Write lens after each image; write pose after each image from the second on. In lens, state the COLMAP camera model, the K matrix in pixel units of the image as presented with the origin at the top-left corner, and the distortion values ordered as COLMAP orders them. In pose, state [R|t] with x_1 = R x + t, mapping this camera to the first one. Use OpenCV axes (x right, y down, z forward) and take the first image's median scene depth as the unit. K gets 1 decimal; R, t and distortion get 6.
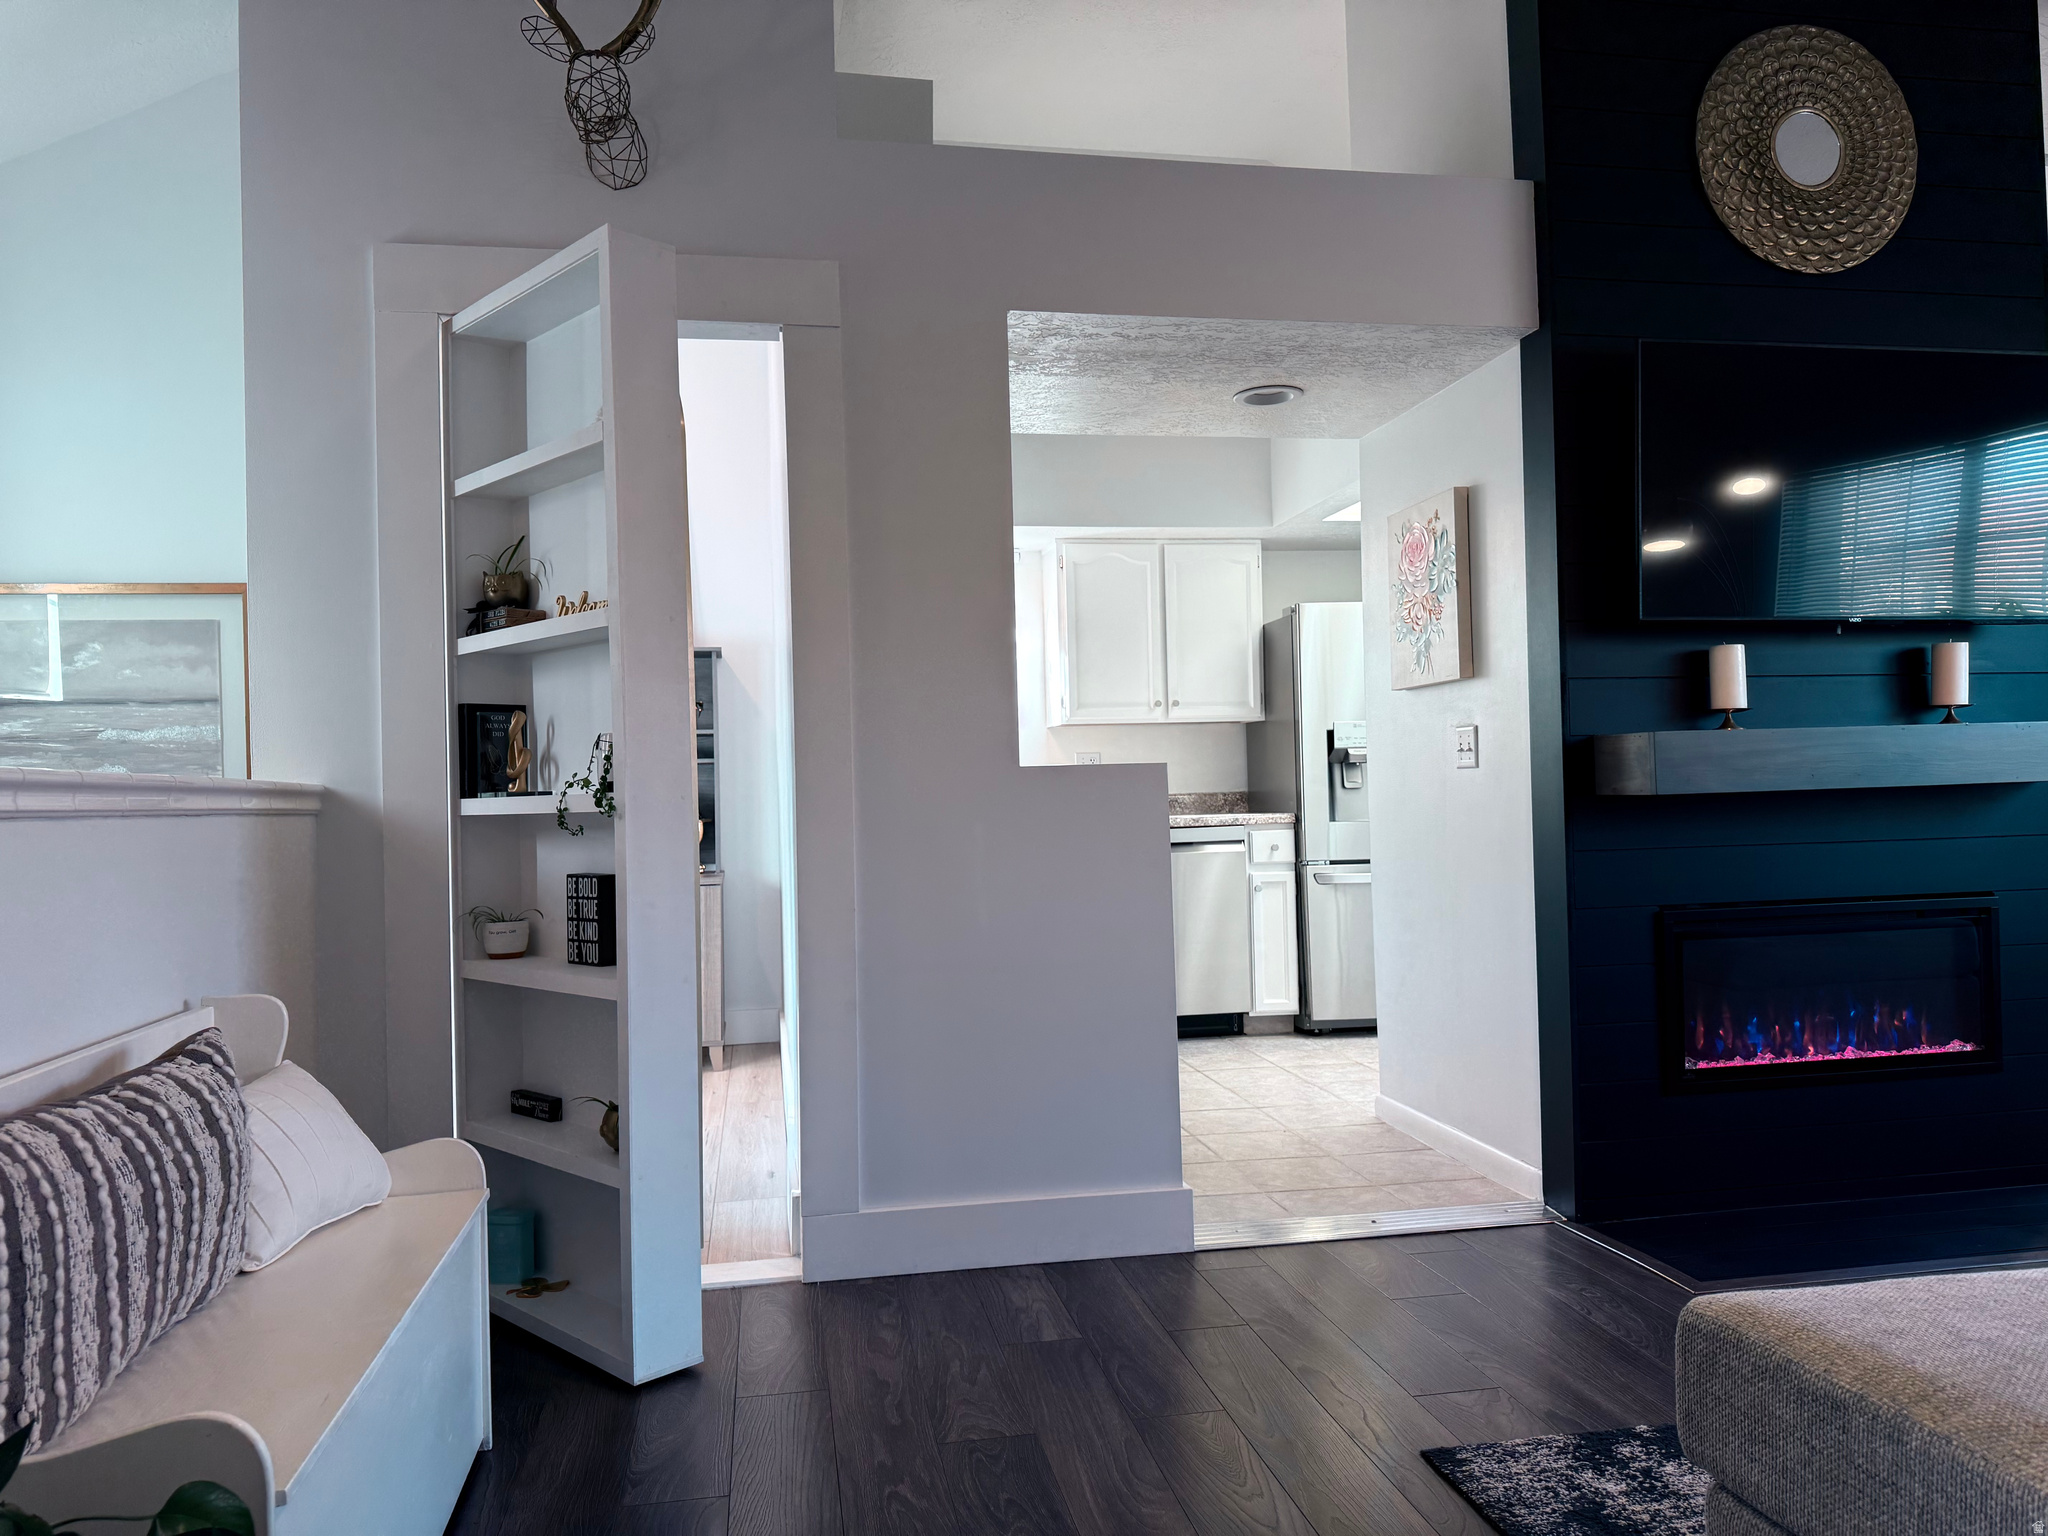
lens RADIAL K [[1444.8, 0, 1017.1], [0, 1444.8, 772.1], [0, 0, 1]] dist [0.059446, -0.071340]
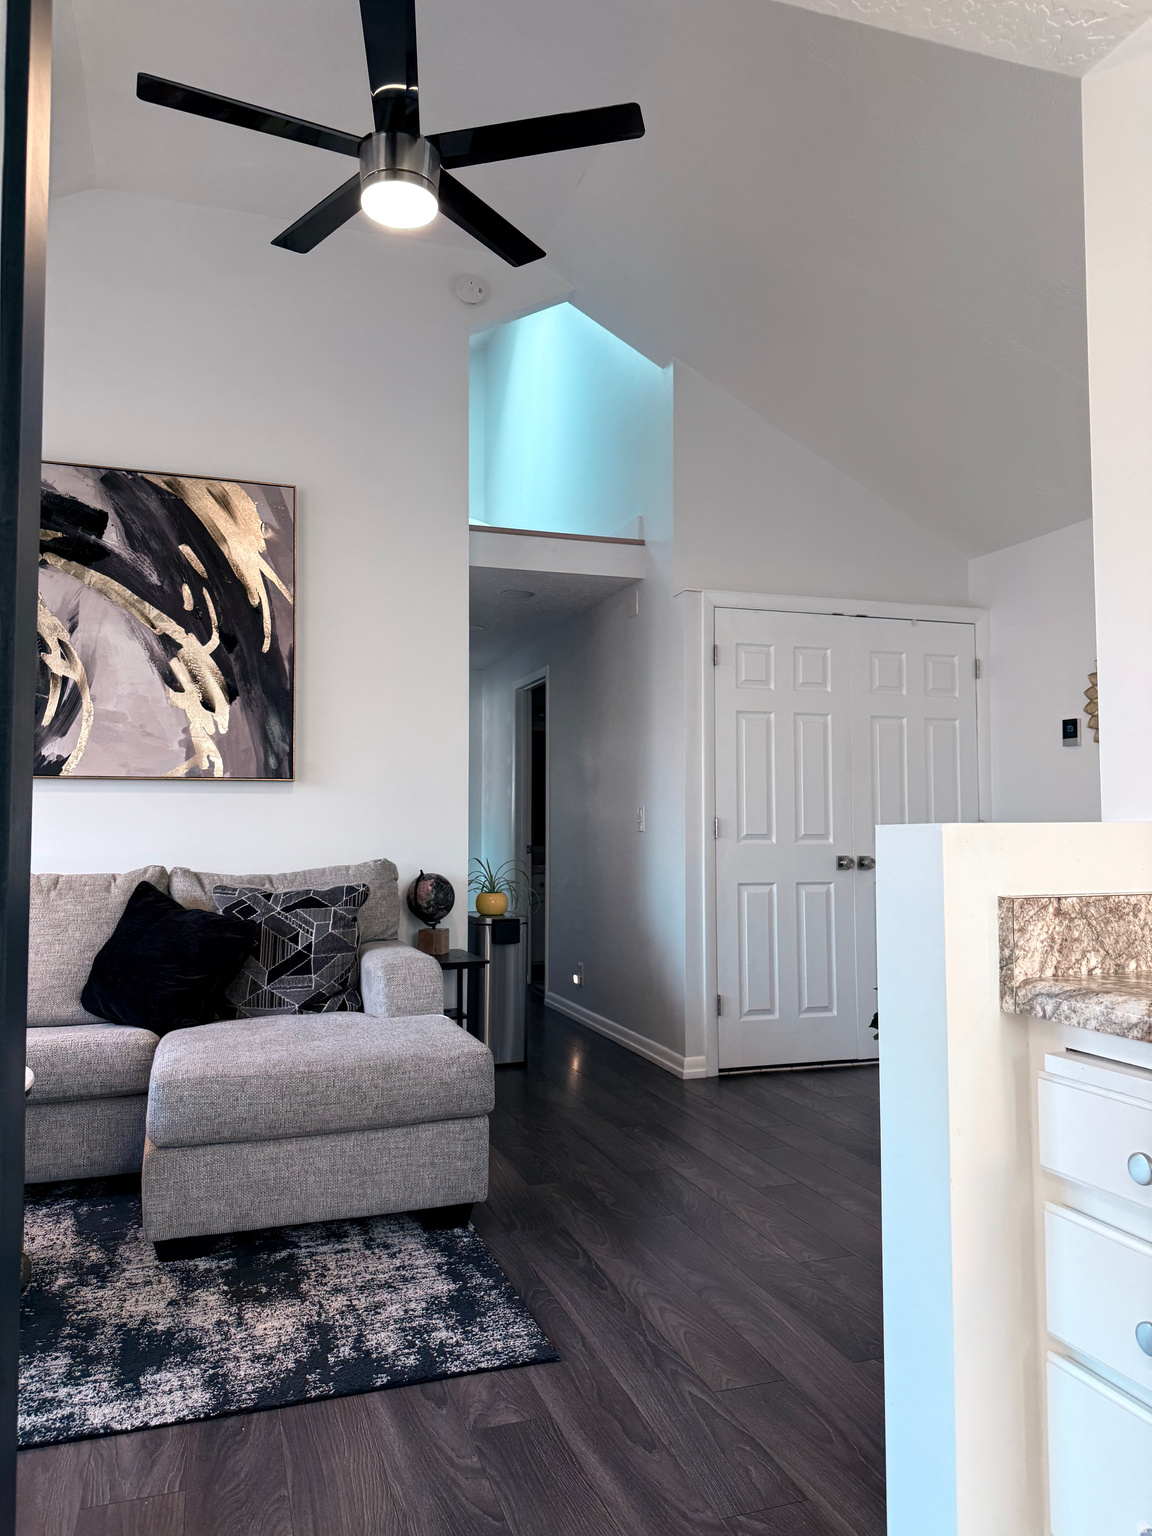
lens RADIAL K [[1083.6, 0, 576.0], [0, 1083.6, 766.3], [0, 0, 1]] dist [0.059446, -0.071340]
pose [[-0.987858, 0.019701, -0.154106, 0.259175], [0.030628, 0.997157, -0.068854, -0.004225], [0.152312, -0.072738, -0.985652, 1.296673]]
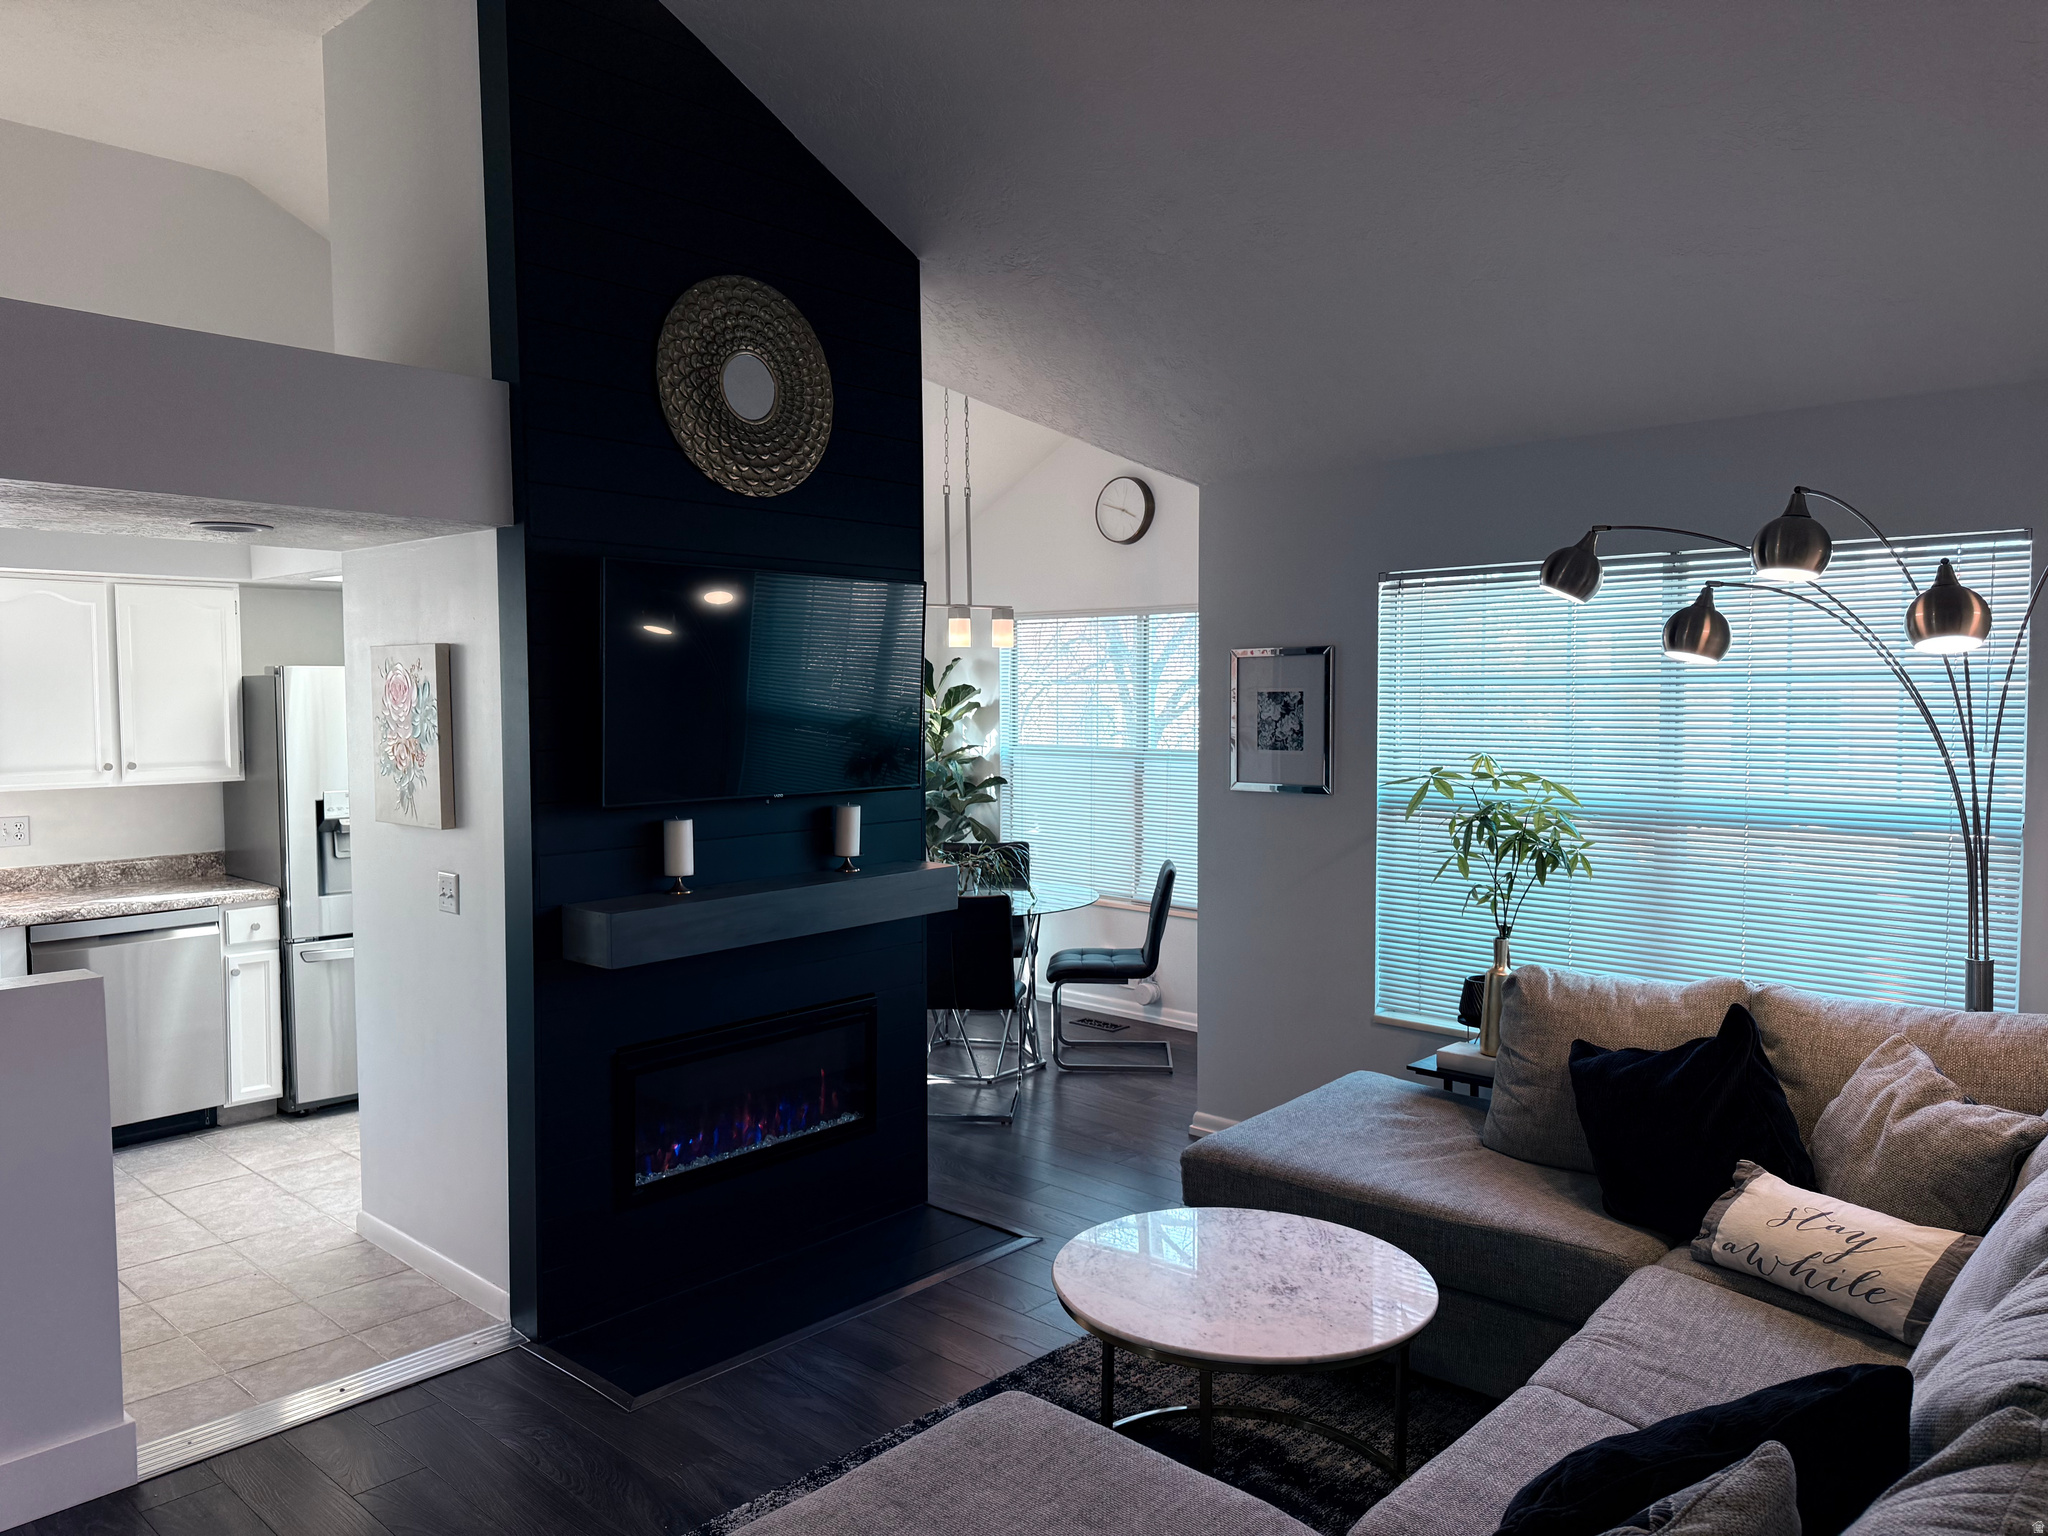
lens RADIAL K [[1444.8, 0, 1027.2], [0, 1444.8, 775.6], [0, 0, 1]] dist [0.059446, -0.071340]
pose [[0.798026, -0.012218, 0.602499, 0.013877], [-0.028243, 0.997937, 0.057647, -0.190823], [-0.601961, -0.063020, 0.796035, -0.079789]]
